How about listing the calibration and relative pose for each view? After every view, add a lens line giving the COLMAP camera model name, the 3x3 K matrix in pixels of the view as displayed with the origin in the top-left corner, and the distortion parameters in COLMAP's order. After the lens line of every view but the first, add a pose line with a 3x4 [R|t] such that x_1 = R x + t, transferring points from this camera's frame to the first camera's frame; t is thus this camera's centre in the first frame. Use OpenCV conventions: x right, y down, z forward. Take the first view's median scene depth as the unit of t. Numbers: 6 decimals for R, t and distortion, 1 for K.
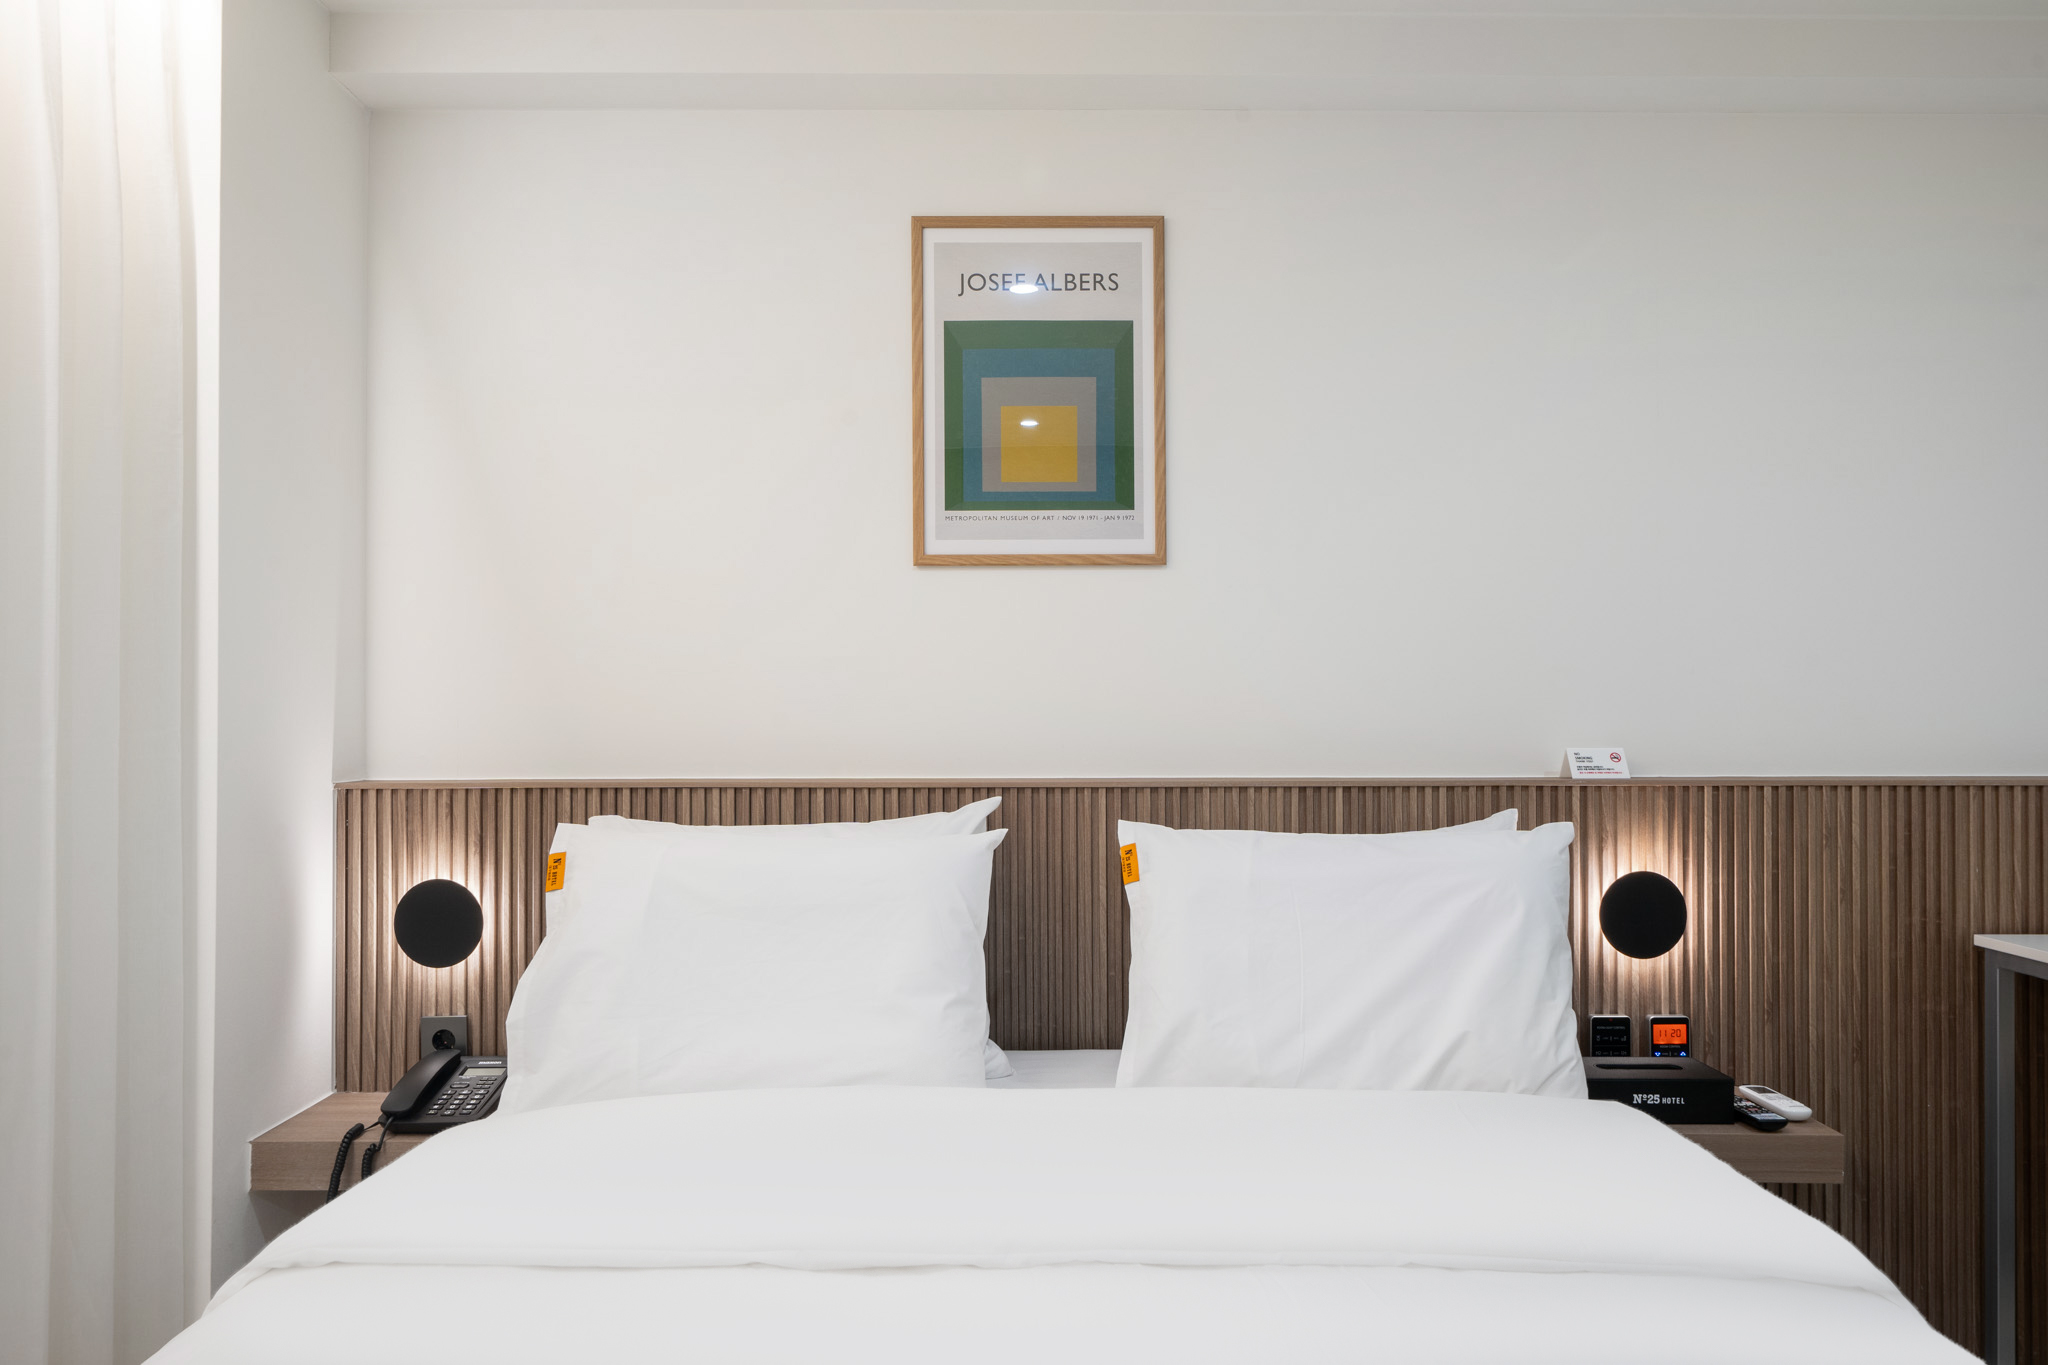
lens RADIAL K [[1259.1, 0, 1024.0], [0, 1259.1, 682.5], [0, 0, 1]] dist [0.002790, 0.001920]
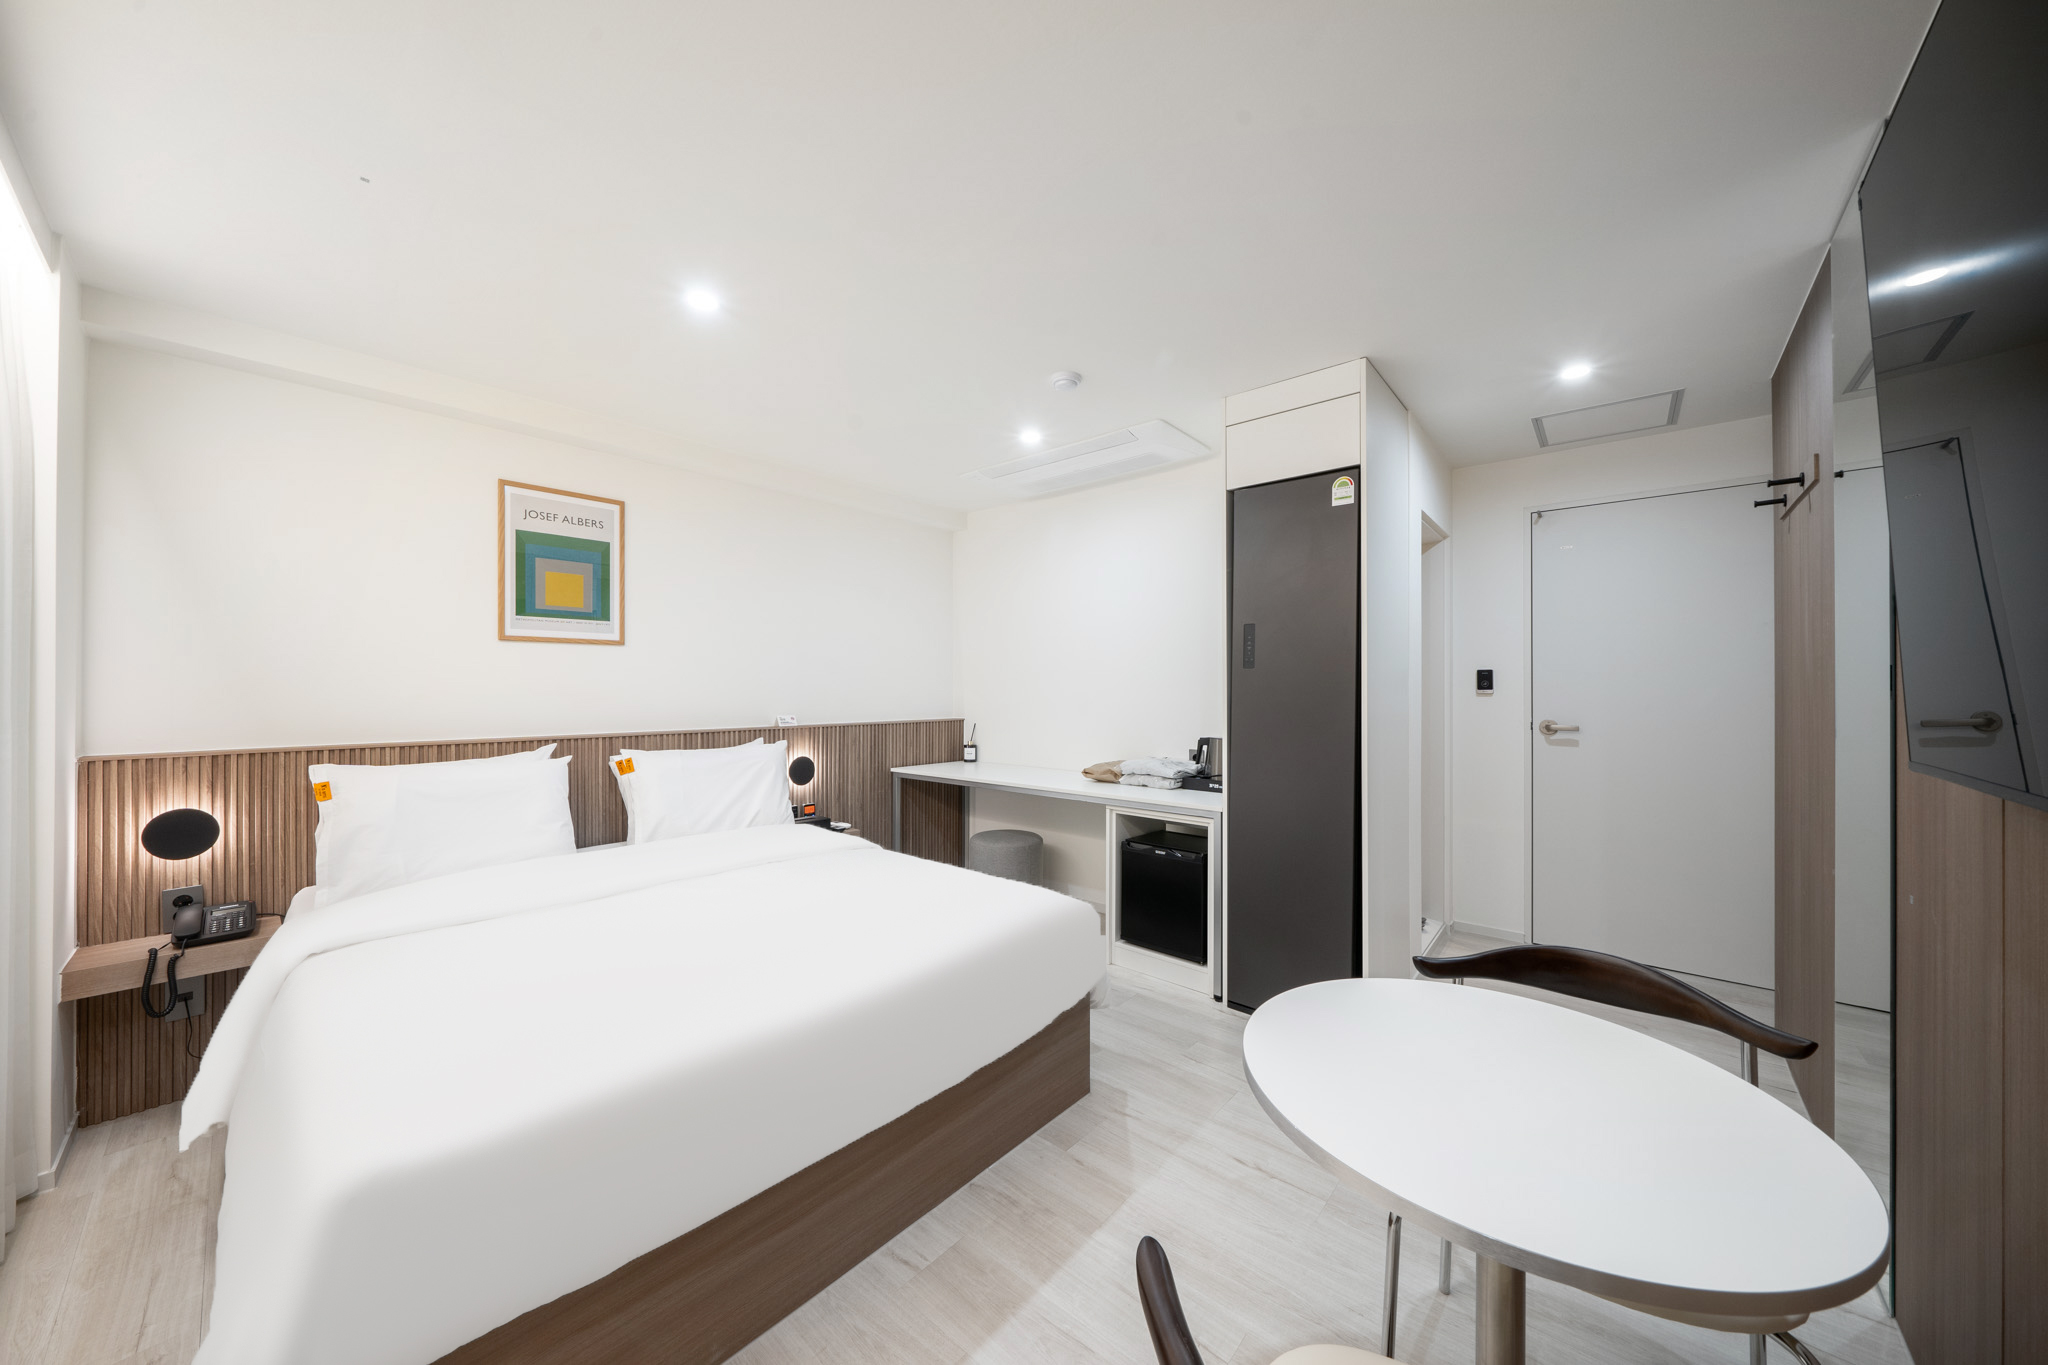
lens RADIAL K [[721.8, 0, 1046.7], [0, 721.8, 689.8], [0, 0, 1]] dist [-0.019679, -0.000051]
pose [[0.643702, -0.000525, 0.765276, -0.434384], [-0.009683, 0.999914, 0.008830, -0.028154], [-0.765215, -0.013094, 0.643642, -0.532069]]
